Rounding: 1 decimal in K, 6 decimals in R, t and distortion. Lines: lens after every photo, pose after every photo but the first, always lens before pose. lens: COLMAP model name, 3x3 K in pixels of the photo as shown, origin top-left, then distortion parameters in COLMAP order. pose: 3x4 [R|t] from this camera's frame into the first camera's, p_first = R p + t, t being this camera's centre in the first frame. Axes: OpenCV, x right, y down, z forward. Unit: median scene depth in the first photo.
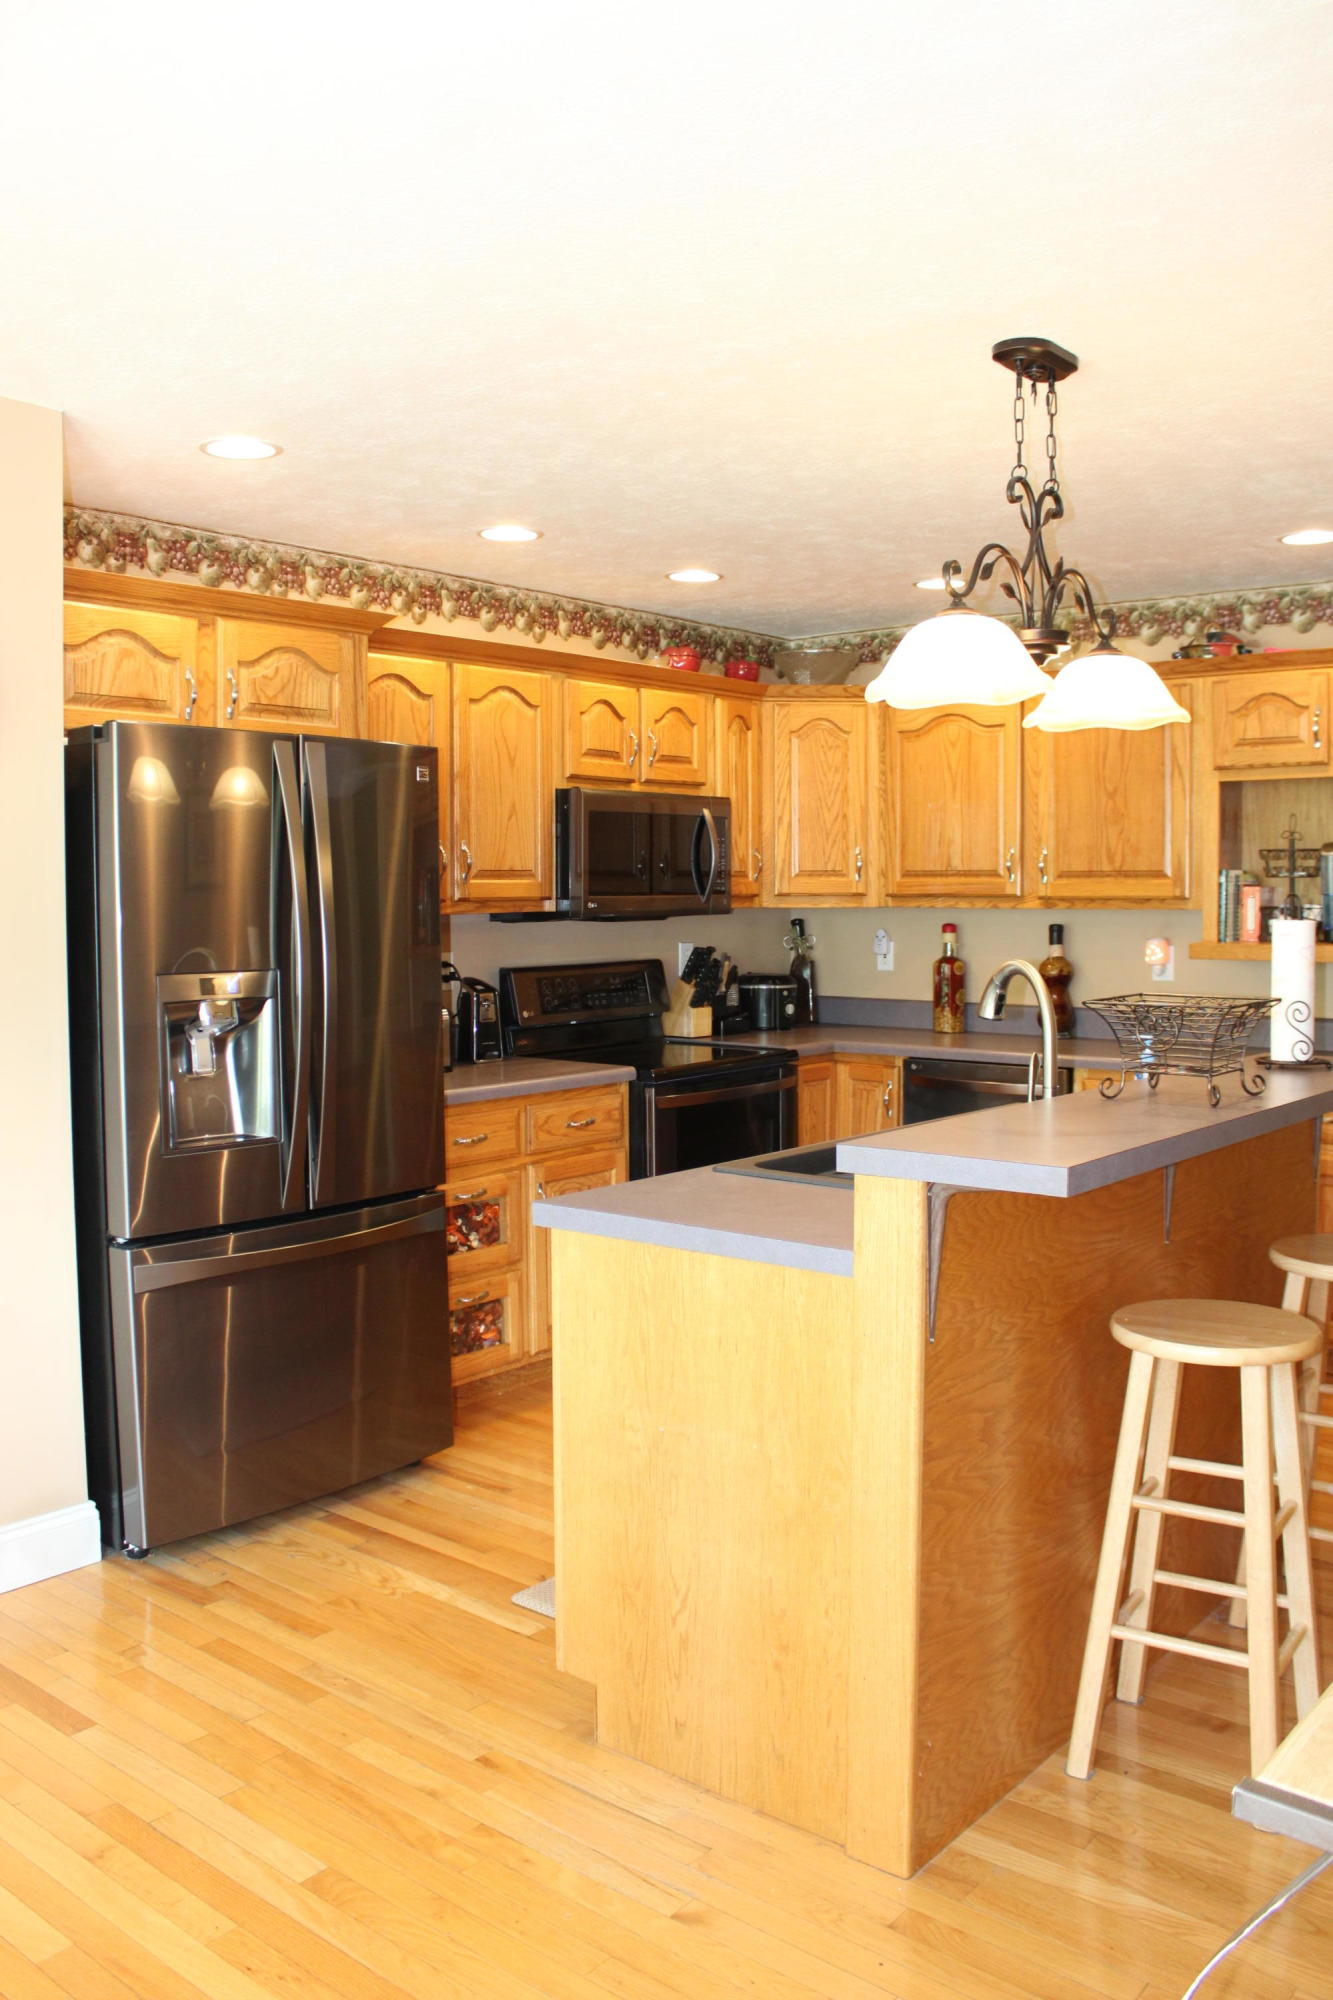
lens RADIAL K [[1657.5, 0, 666.5], [0, 1657.5, 1000.0], [0, 0, 1]] dist [-0.072167, 0.008495]
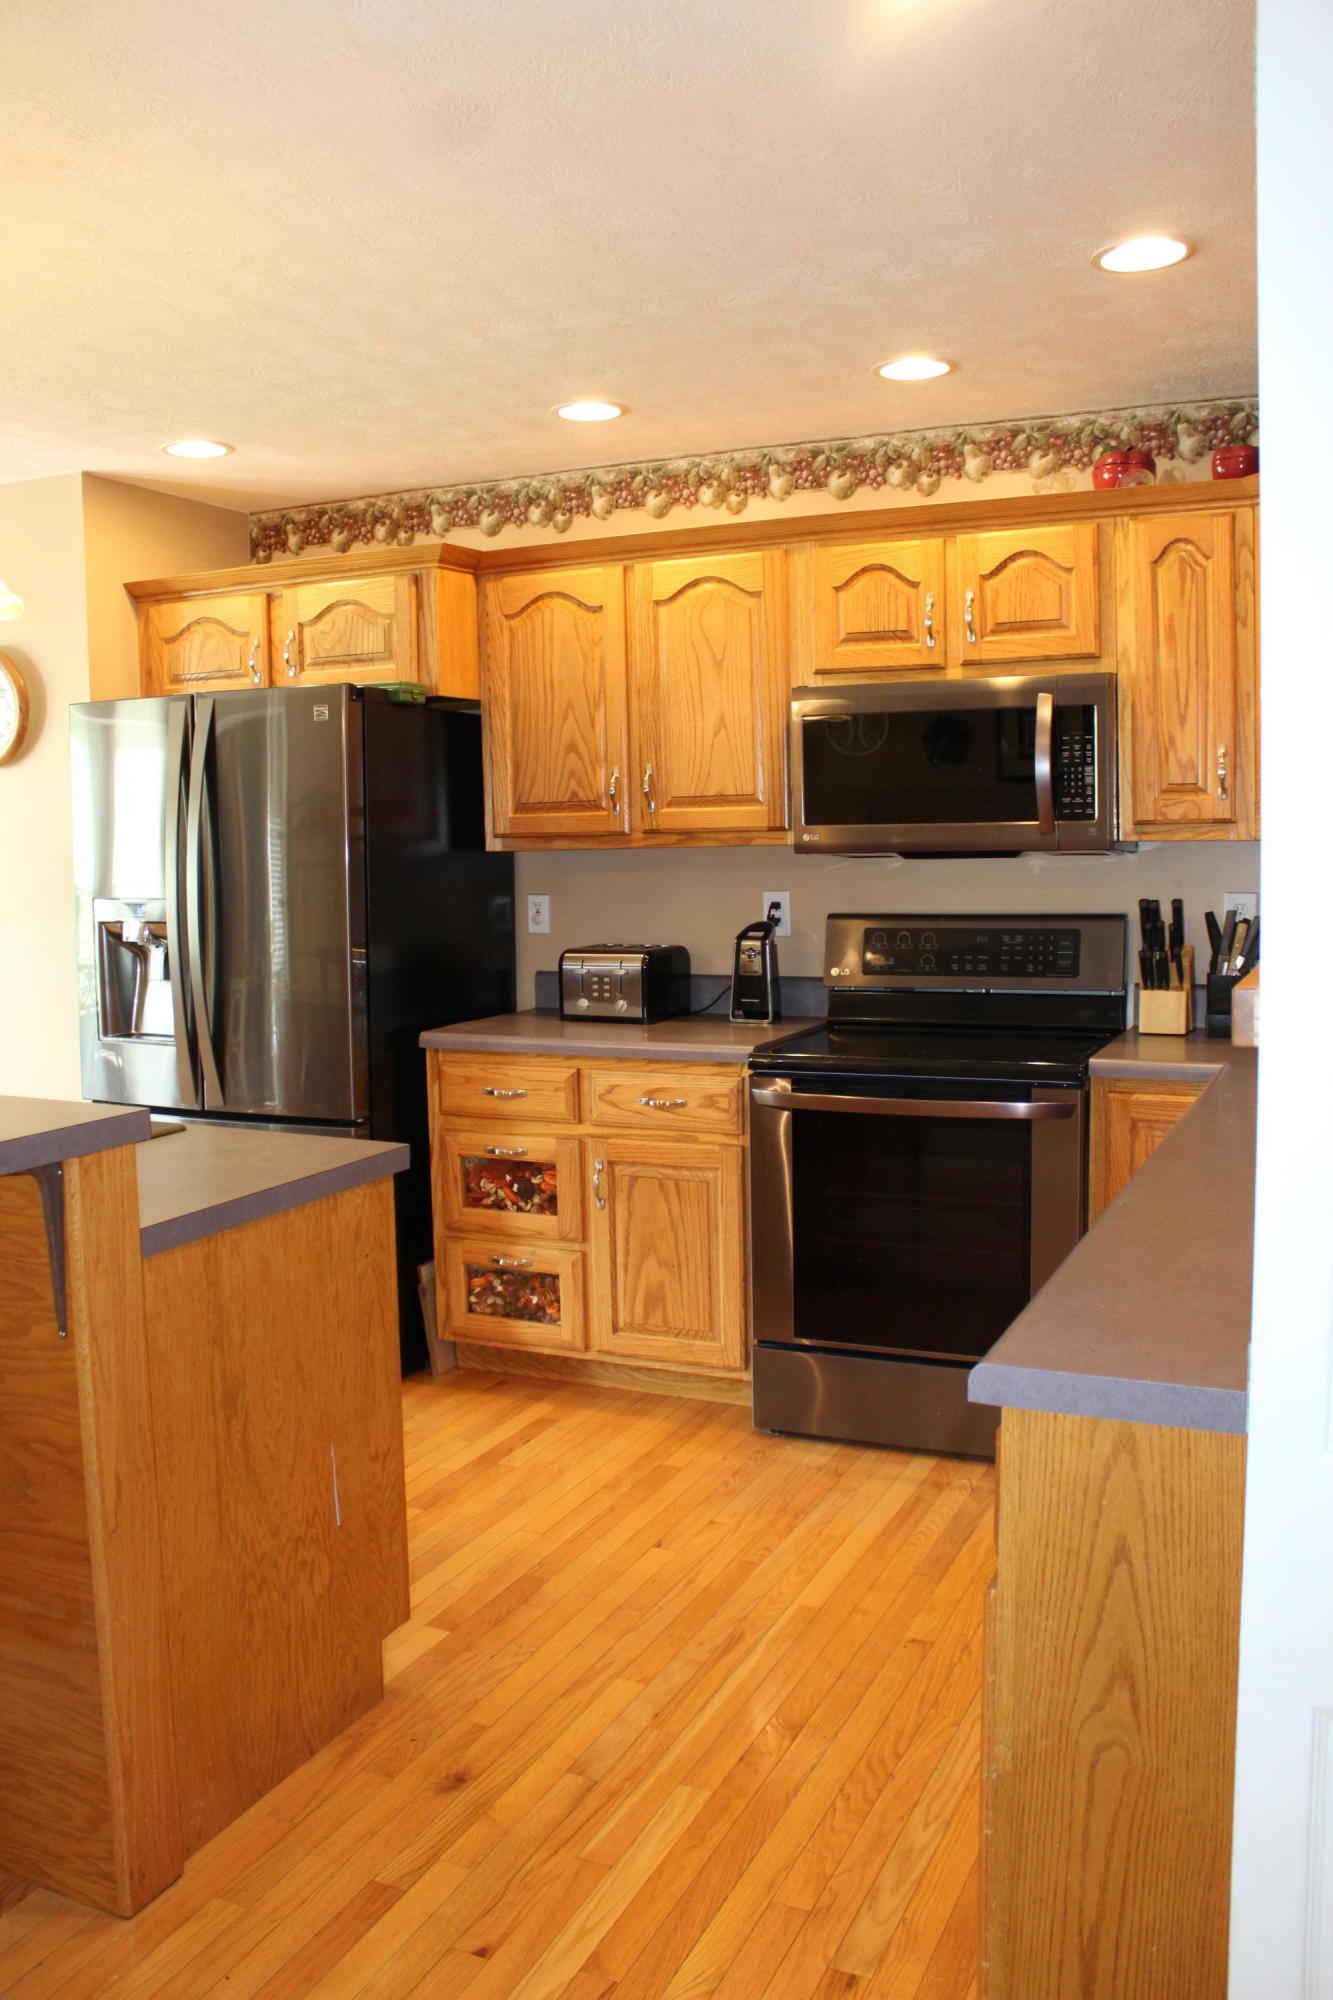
lens RADIAL K [[1424.8, 0, 666.5], [0, 1424.8, 1000.0], [0, 0, 1]] dist [-0.071988, -0.001800]
pose [[0.339694, 0.117056, -0.933223, 0.606885], [-0.034890, 0.993110, 0.111868, -0.057083], [0.939889, -0.005441, 0.341438, 0.751055]]
